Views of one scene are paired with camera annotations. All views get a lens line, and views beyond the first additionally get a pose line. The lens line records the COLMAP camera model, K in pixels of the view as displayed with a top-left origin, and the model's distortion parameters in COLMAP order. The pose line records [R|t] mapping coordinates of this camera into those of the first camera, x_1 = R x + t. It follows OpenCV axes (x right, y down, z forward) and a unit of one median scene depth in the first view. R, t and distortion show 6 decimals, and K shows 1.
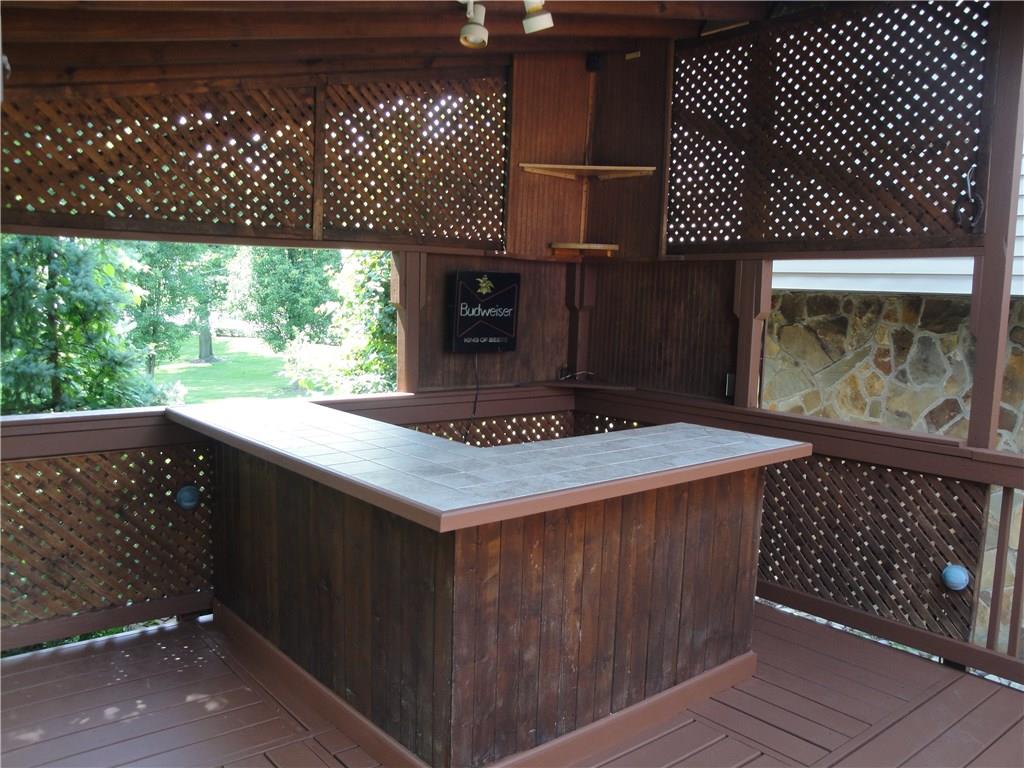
lens RADIAL K [[849.1, 0, 512.0], [0, 849.1, 384.0], [0, 0, 1]] dist [-0.180153, 0.152579]
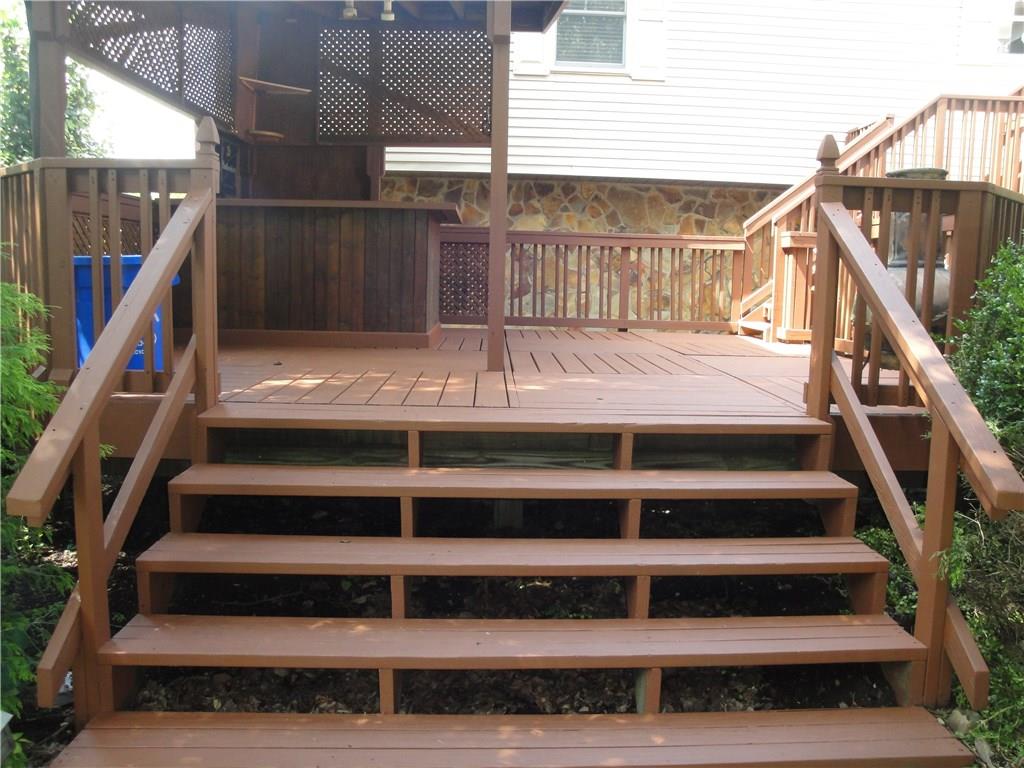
lens RADIAL K [[849.1, 0, 512.0], [0, 849.1, 384.0], [0, 0, 1]] dist [-0.180153, 0.152579]
pose [[0.605731, -0.108252, 0.788271, -1.523168], [0.079964, 0.993968, 0.075053, 0.383428], [-0.791641, 0.017571, 0.610734, -0.546319]]
